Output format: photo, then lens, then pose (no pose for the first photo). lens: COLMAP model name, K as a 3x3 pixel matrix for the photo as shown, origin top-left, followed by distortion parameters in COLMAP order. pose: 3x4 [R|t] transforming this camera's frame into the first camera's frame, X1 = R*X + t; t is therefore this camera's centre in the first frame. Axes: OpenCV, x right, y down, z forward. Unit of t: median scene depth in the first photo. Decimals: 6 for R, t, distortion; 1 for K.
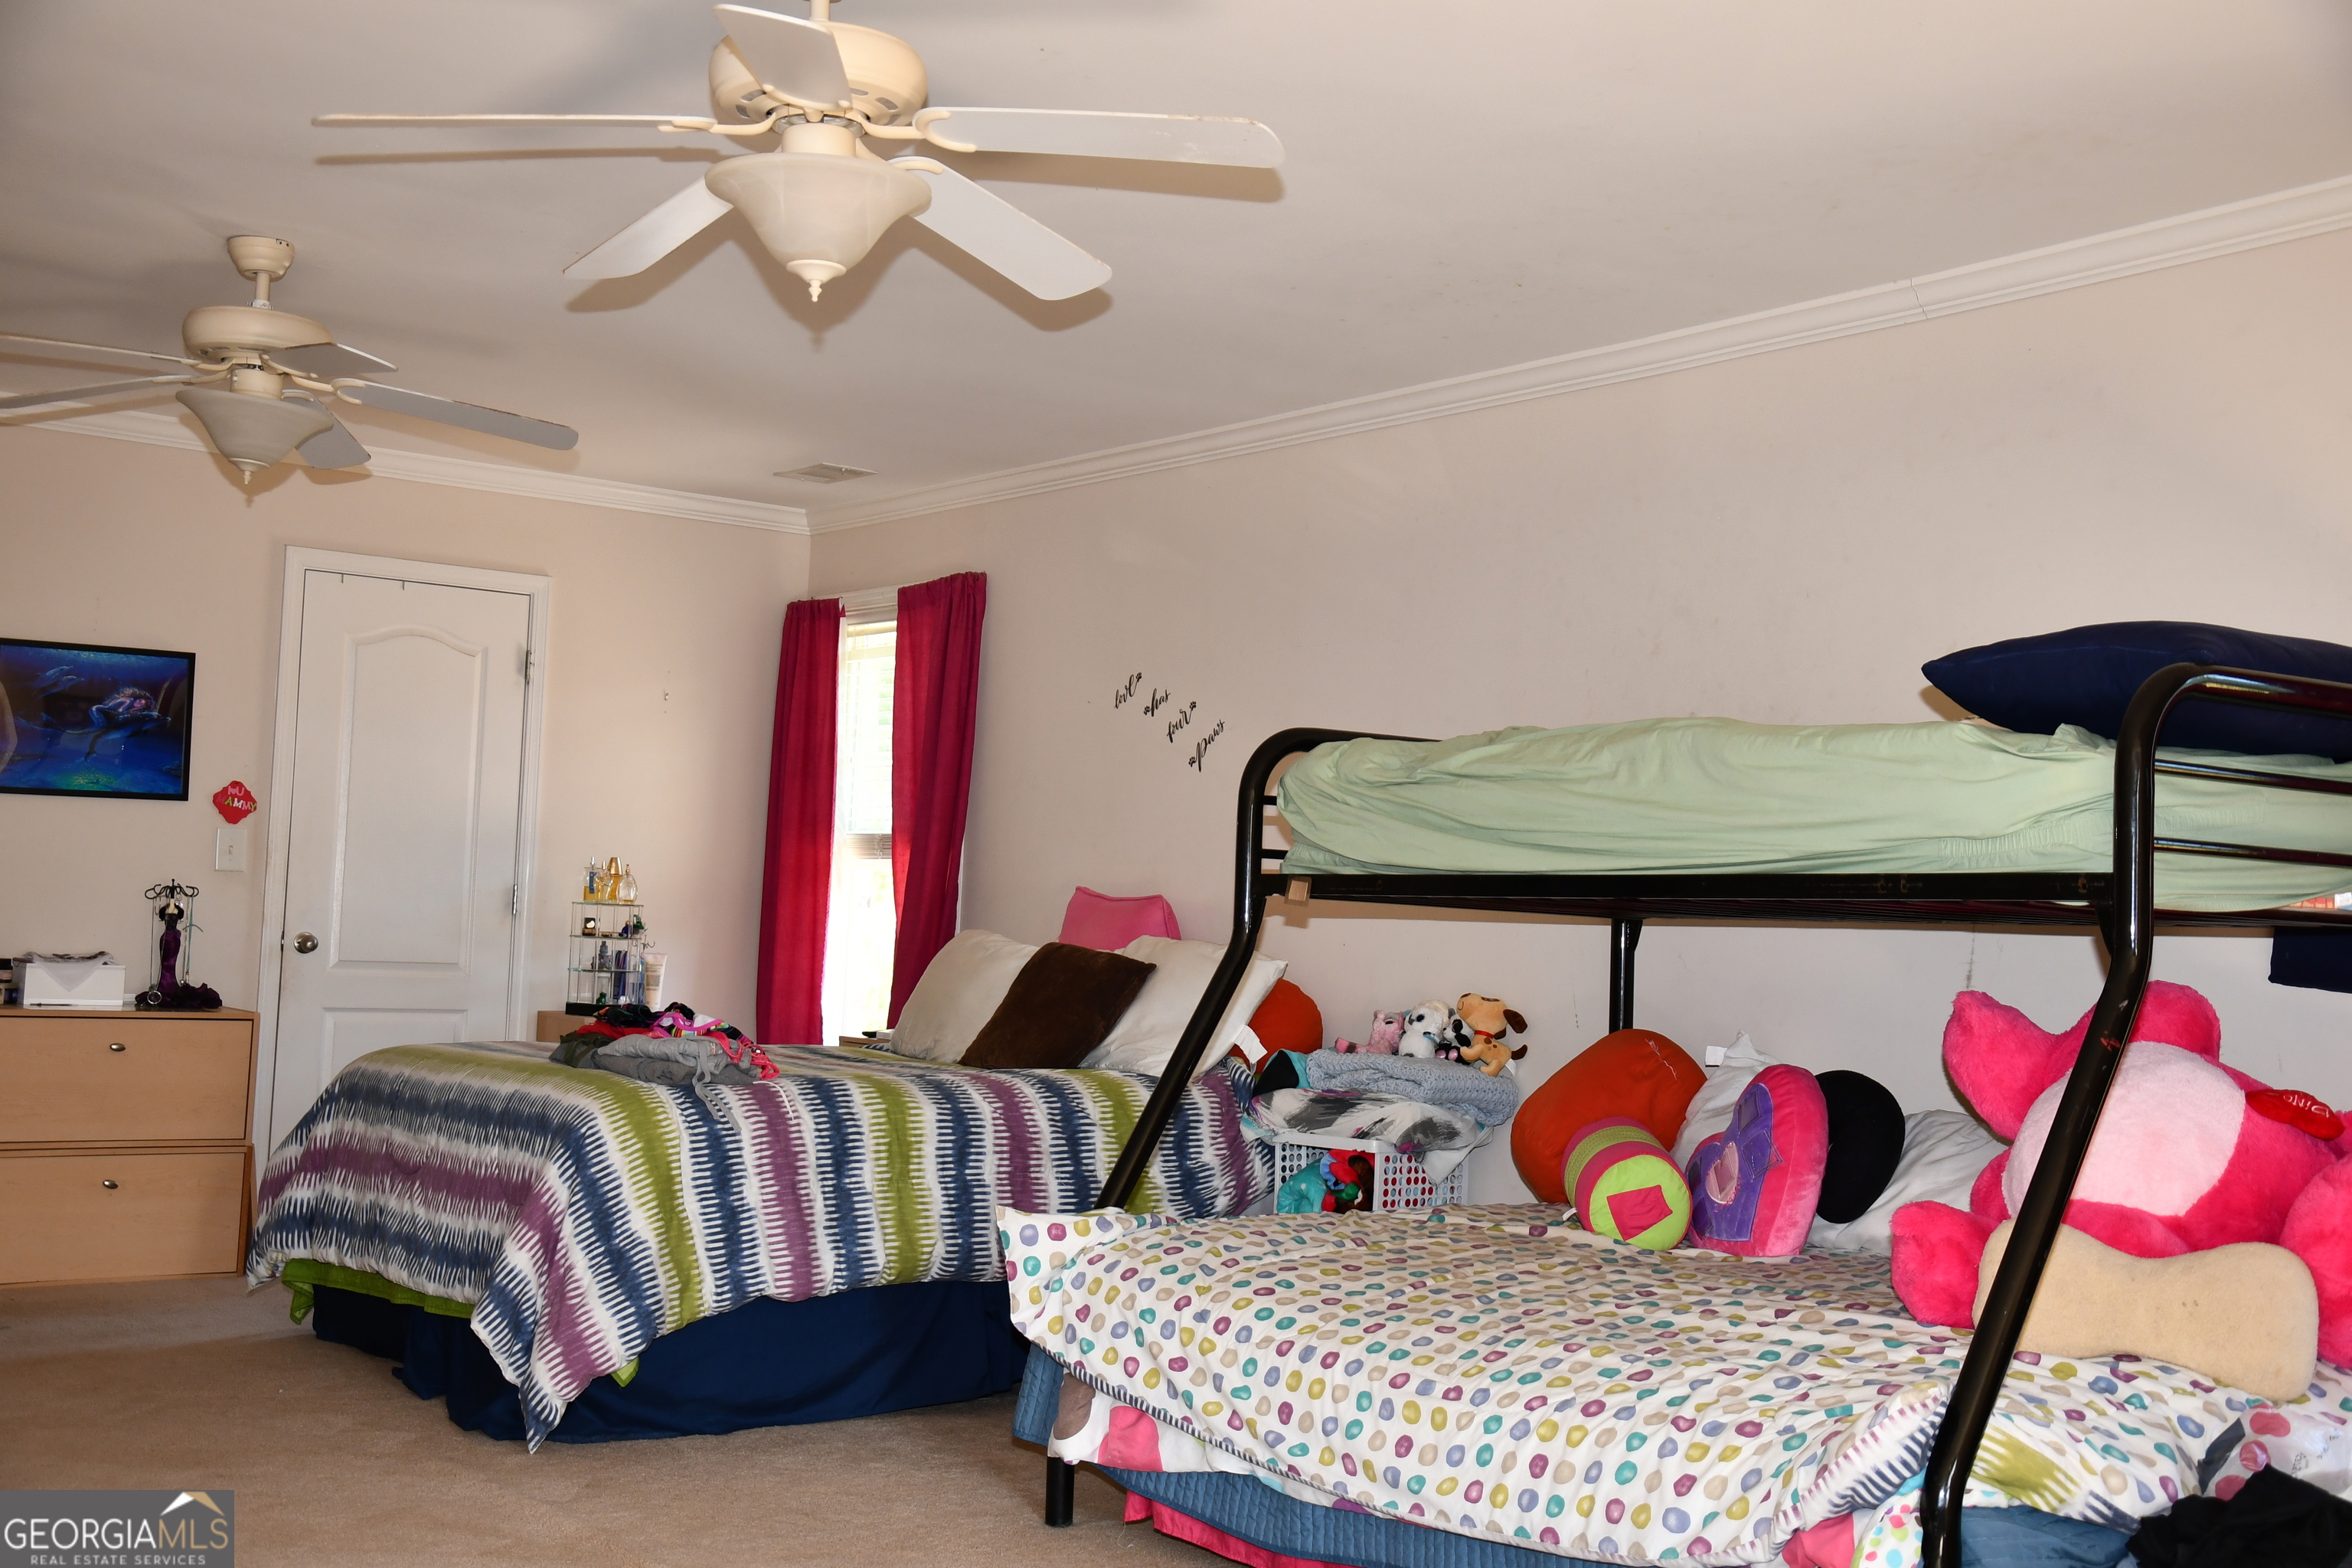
lens RADIAL K [[2643.2, 0, 1175.5], [0, 2643.2, 787.2], [0, 0, 1]] dist [-0.014031, 0.296980]
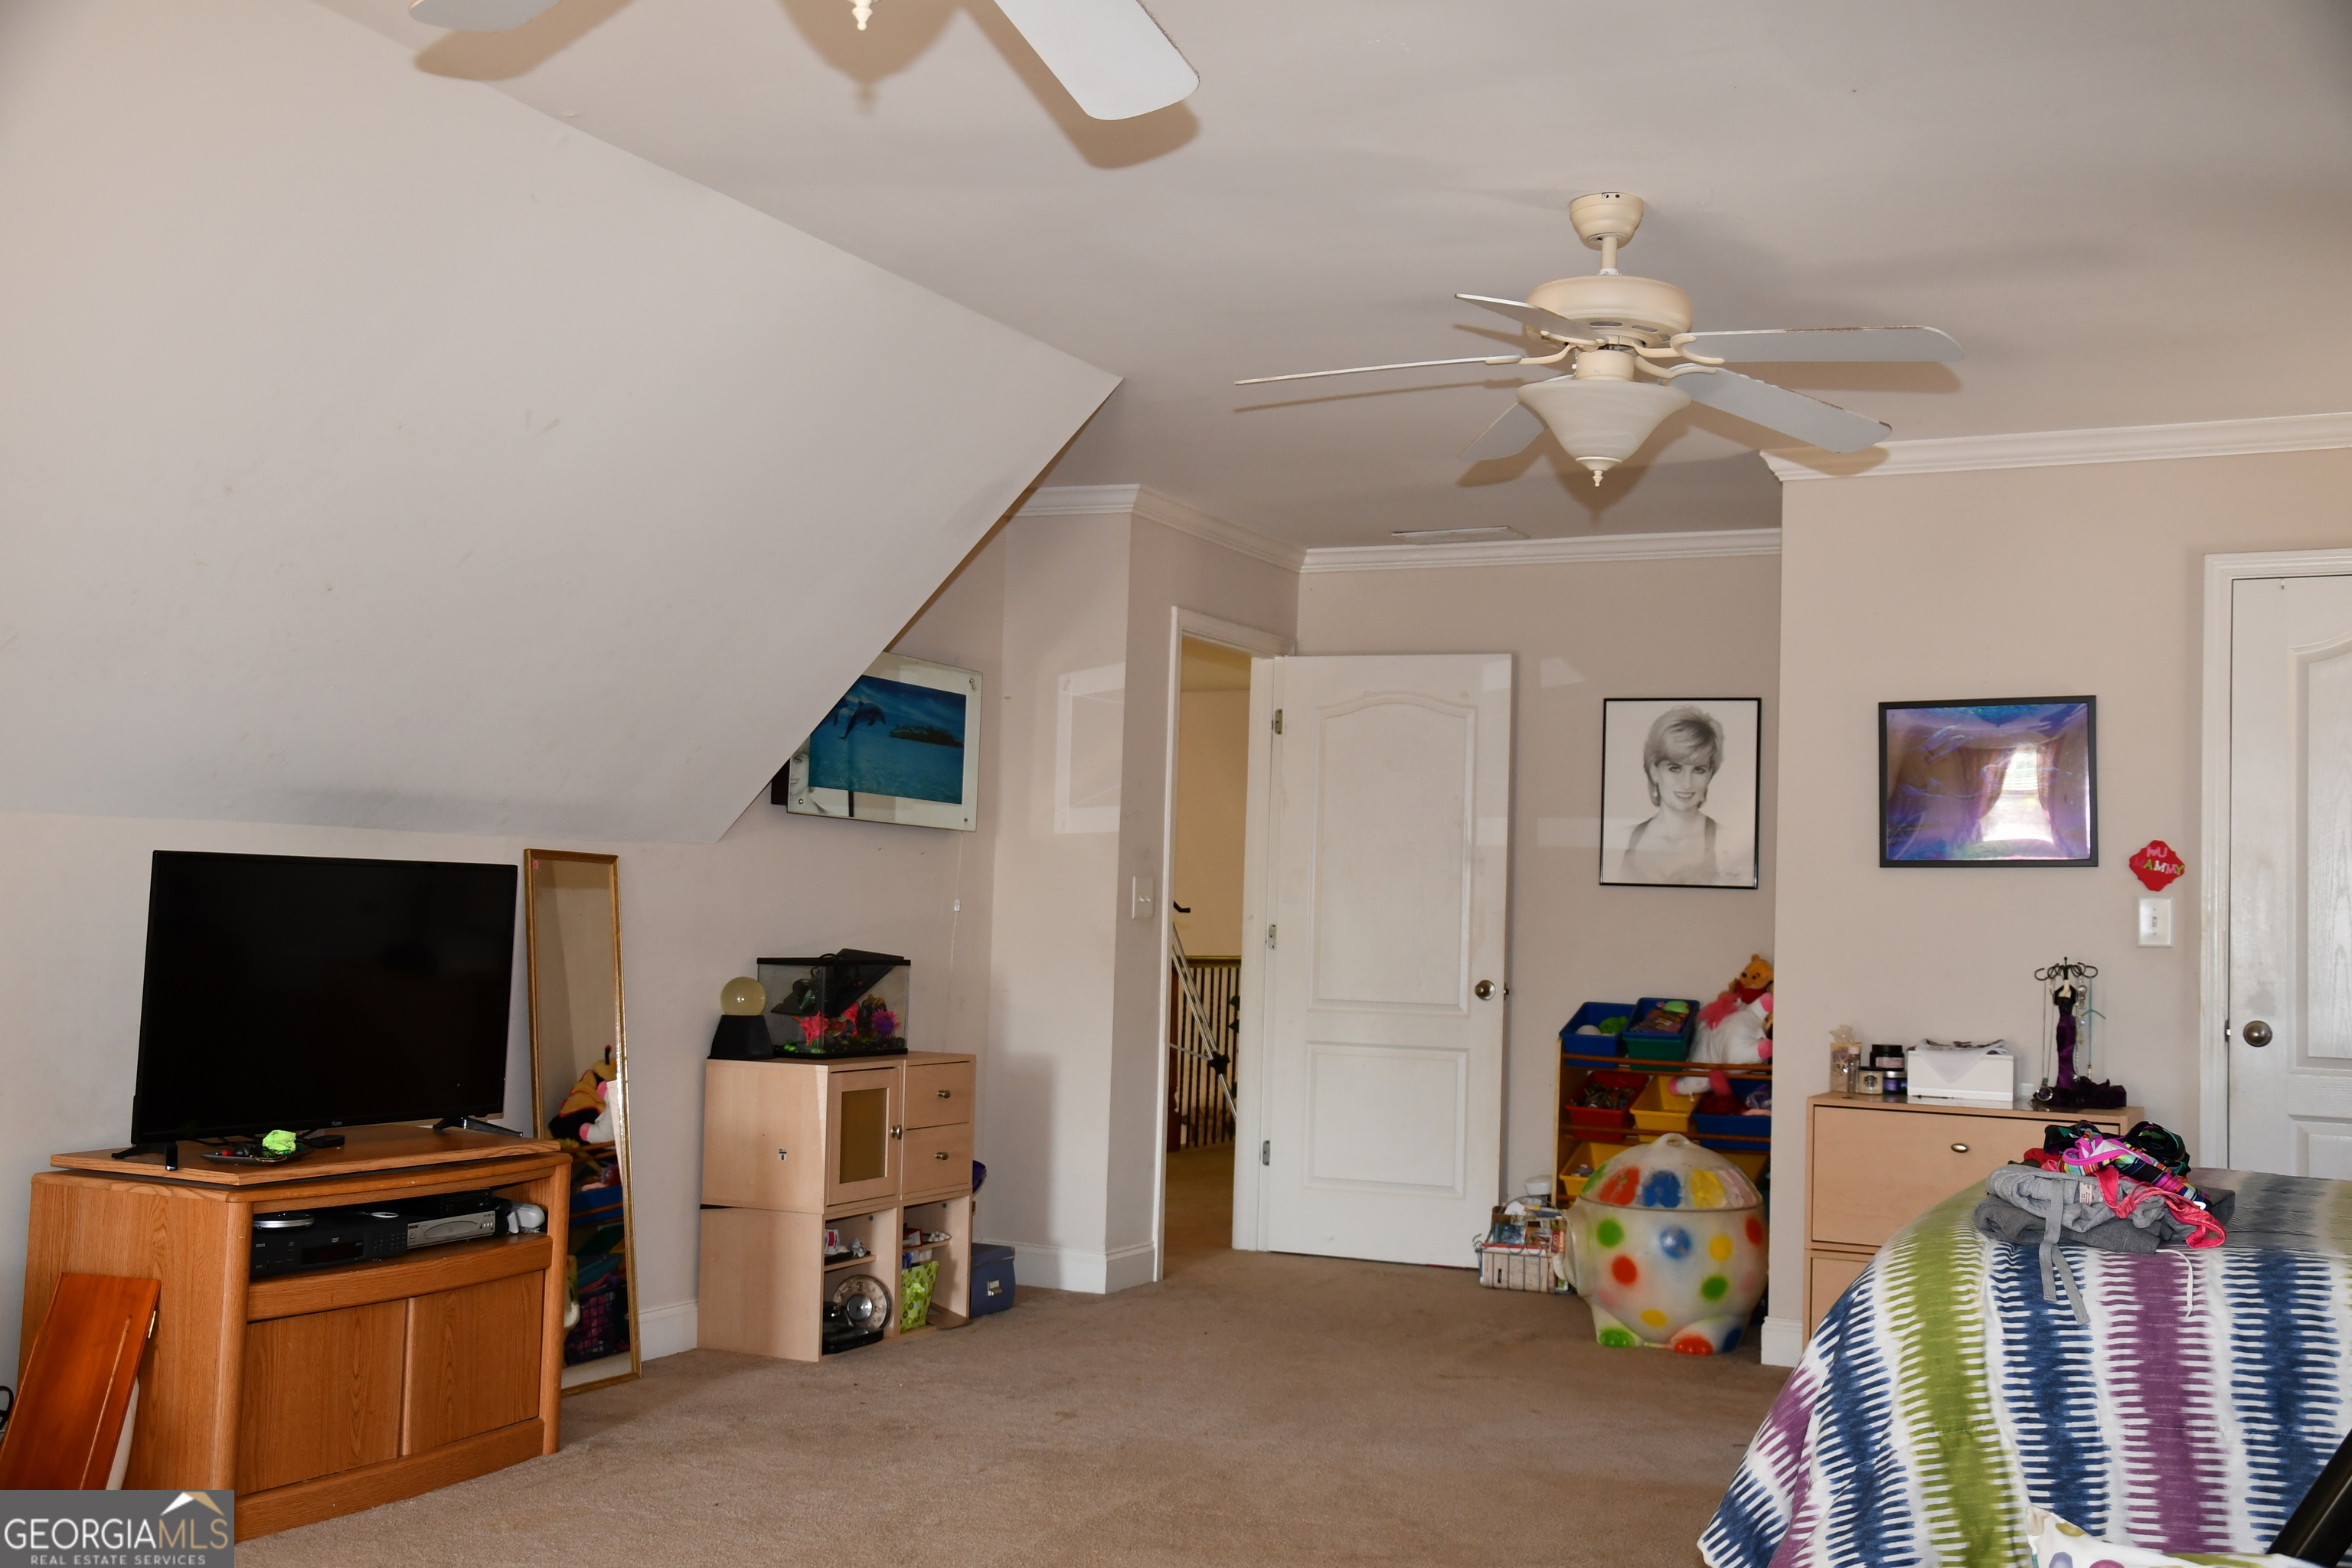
lens RADIAL K [[2436.8, 0, 1176.0], [0, 2436.8, 784.0], [0, 0, 1]] dist [0.008444, 0.017053]
pose [[0.456723, -0.079407, -0.886058, 0.199179], [0.038989, 0.996838, -0.069238, 0.022070], [0.888754, -0.002924, 0.458375, 0.378366]]
